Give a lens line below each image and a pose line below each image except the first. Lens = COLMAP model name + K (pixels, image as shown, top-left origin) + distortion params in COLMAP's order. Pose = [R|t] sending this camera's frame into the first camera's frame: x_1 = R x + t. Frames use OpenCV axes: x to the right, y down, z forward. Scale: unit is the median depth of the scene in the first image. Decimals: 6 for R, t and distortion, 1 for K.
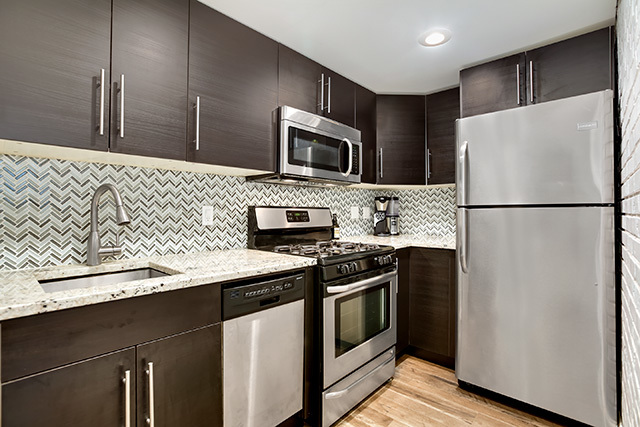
lens RADIAL K [[308.4, 0, 320.2], [0, 308.4, 211.9], [0, 0, 1]] dist [-0.040705, 0.000753]
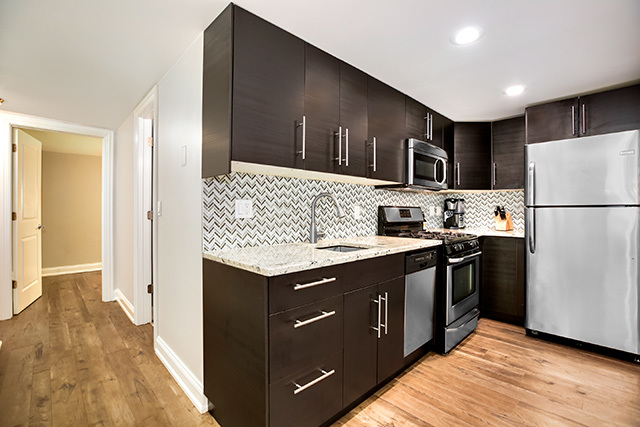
lens RADIAL K [[296.7, 0, 321.6], [0, 296.7, 213.6], [0, 0, 1]] dist [-0.029611, 0.003921]
pose [[0.998844, 0.000793, -0.048060, -0.438014], [-0.000290, 0.999945, 0.010455, 0.001586], [0.048066, -0.010429, 0.998790, -0.406390]]
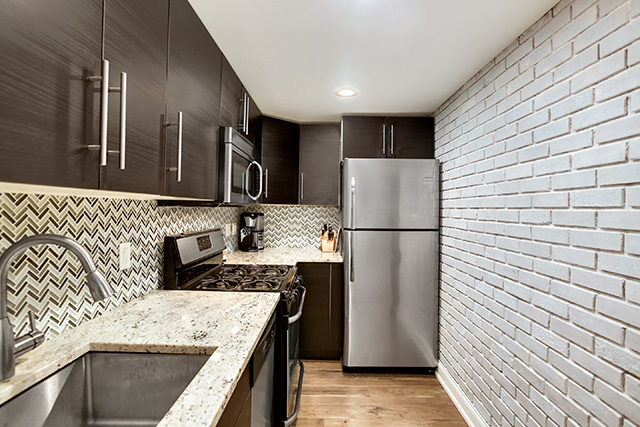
lens RADIAL K [[311.3, 0, 322.0], [0, 311.3, 214.5], [0, 0, 1]] dist [-0.017003, 0.002776]
pose [[0.740266, -0.003950, 0.672303, -0.480919], [-0.012210, 0.999739, 0.019319, -0.100828], [-0.672204, -0.022510, 0.740024, 0.125678]]
